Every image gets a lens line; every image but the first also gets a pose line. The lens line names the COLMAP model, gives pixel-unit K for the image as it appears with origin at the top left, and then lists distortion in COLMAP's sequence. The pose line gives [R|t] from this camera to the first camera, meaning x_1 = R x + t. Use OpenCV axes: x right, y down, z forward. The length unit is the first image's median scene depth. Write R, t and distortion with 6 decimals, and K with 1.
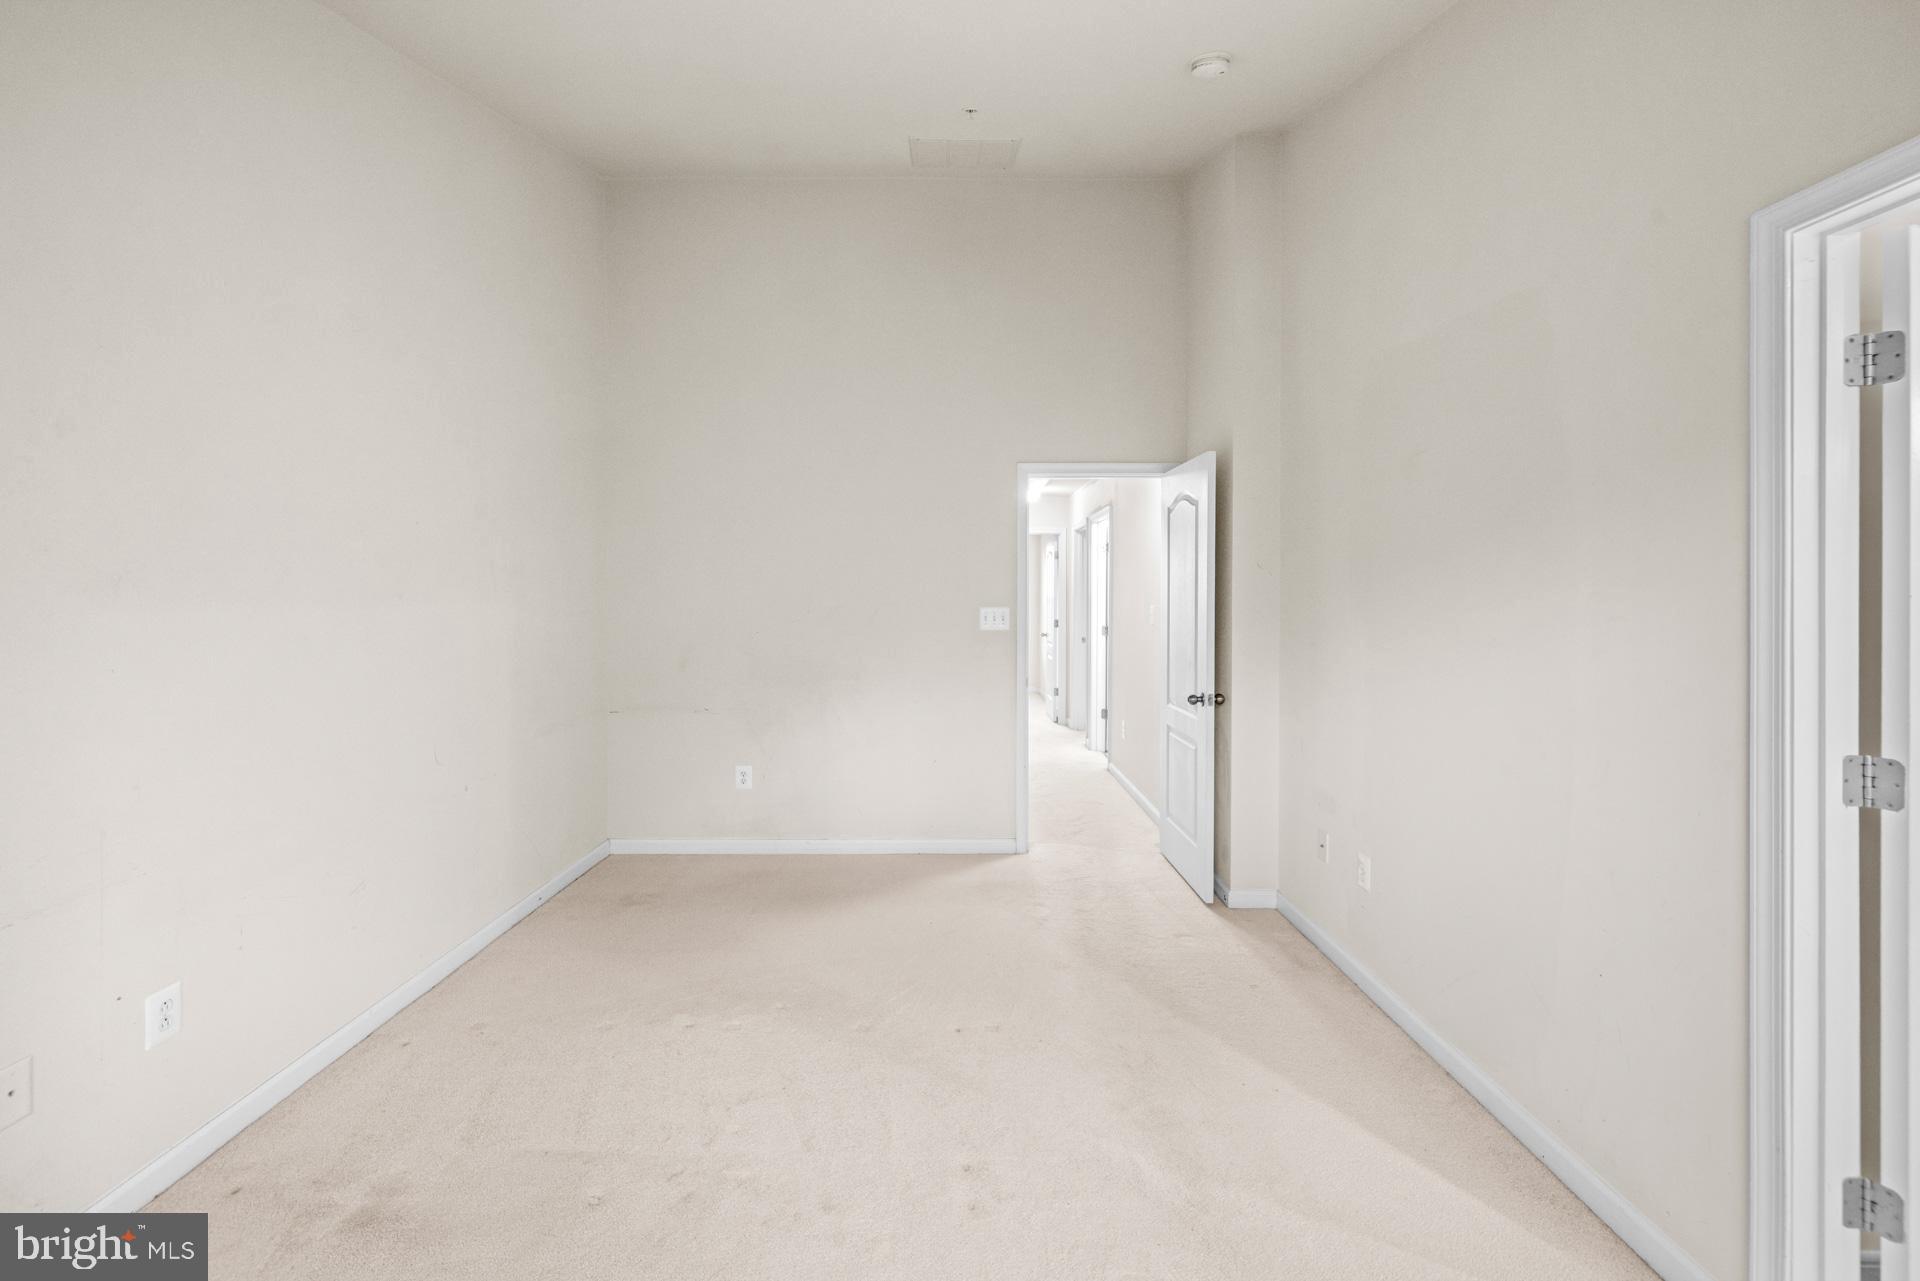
lens RADIAL K [[774.8, 0, 958.9], [0, 774.8, 595.5], [0, 0, 1]] dist [-0.001830, -0.000066]
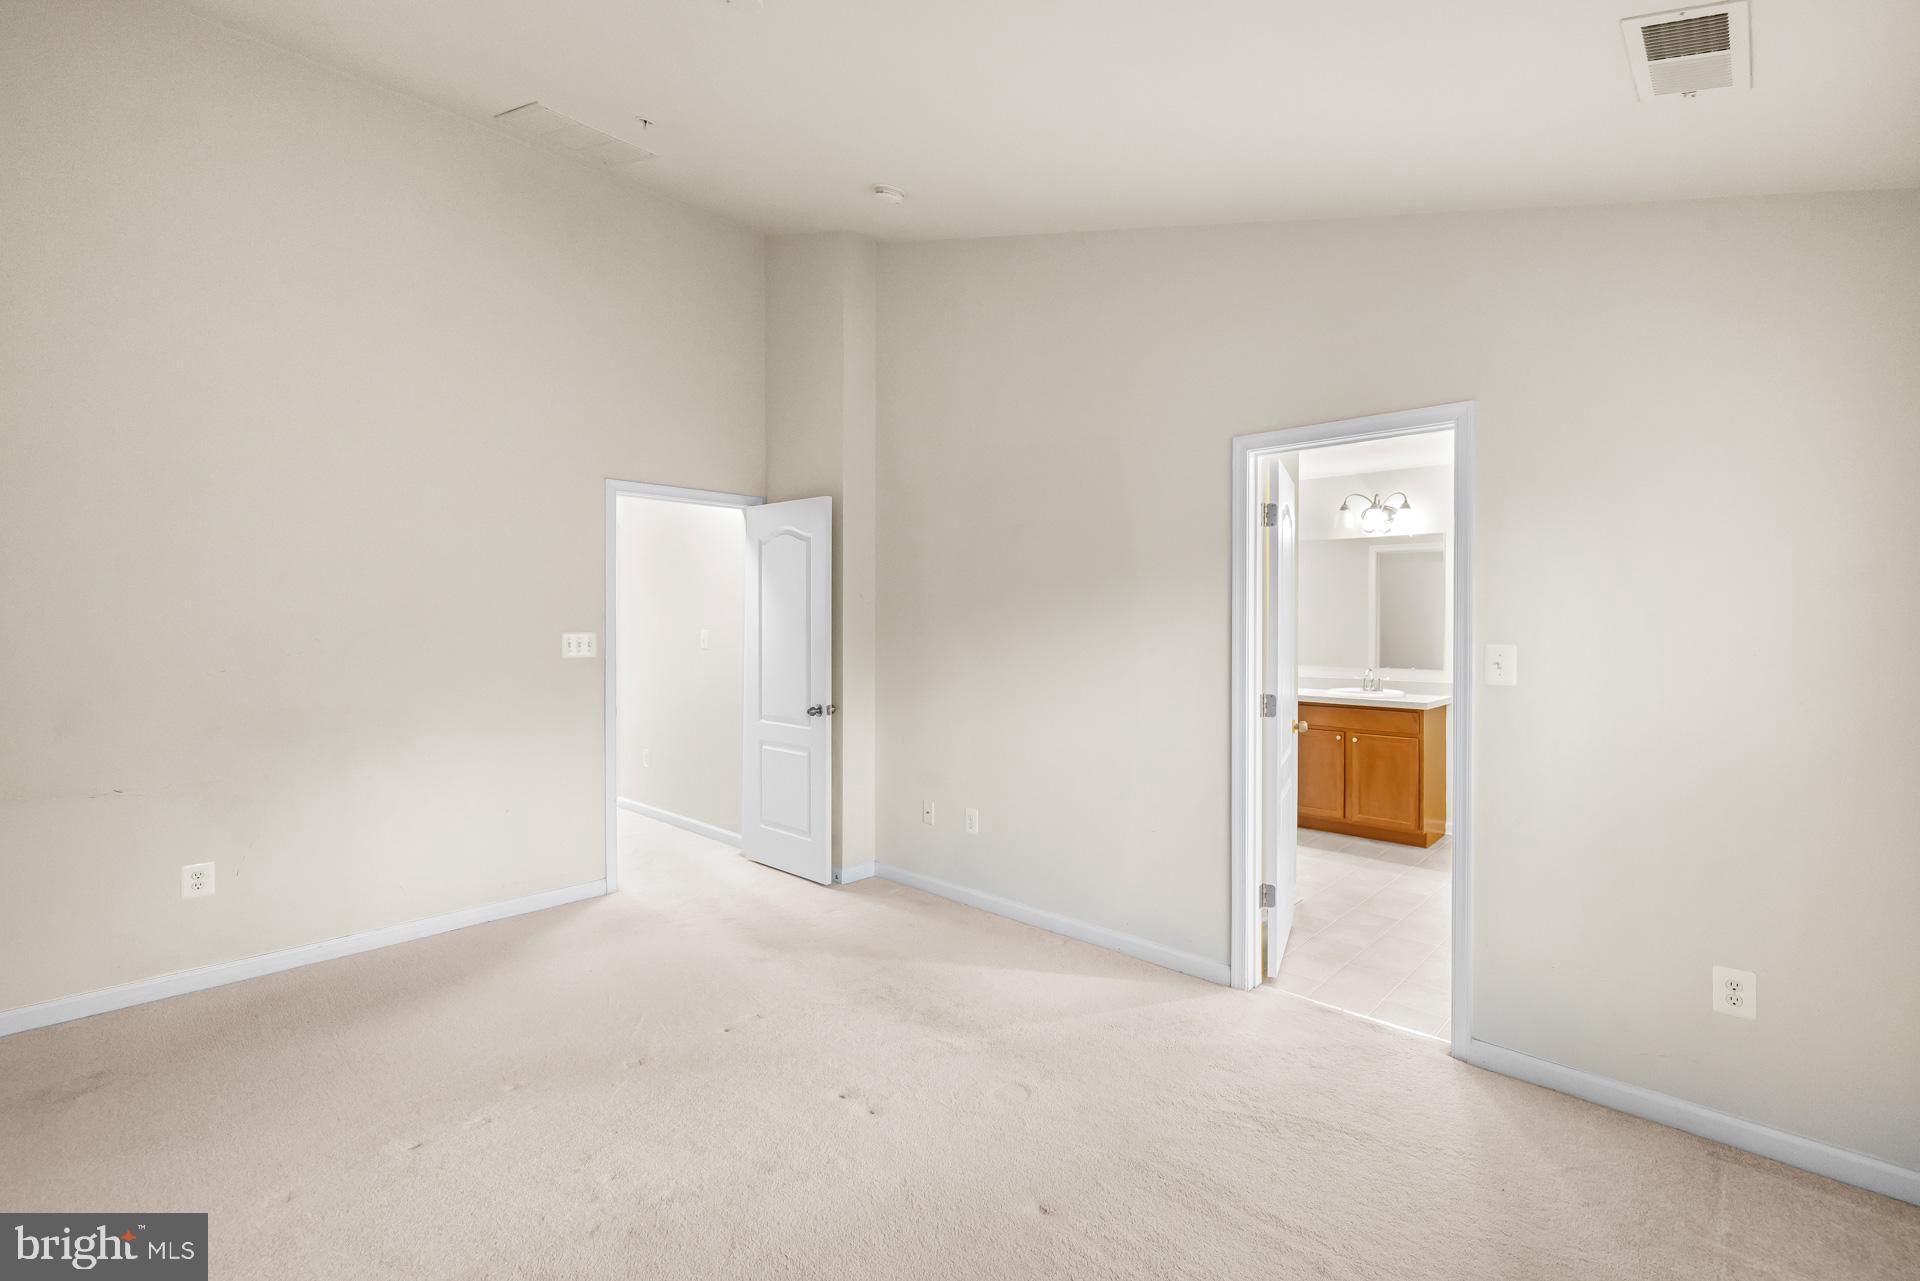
lens RADIAL K [[835.1, 0, 960.9], [0, 835.1, 625.8], [0, 0, 1]] dist [0.001038, -0.000038]
pose [[0.696173, -0.001919, 0.717872, -0.431612], [-0.002445, 0.999984, 0.005044, 0.001095], [-0.717870, -0.005267, 0.696157, -0.016415]]
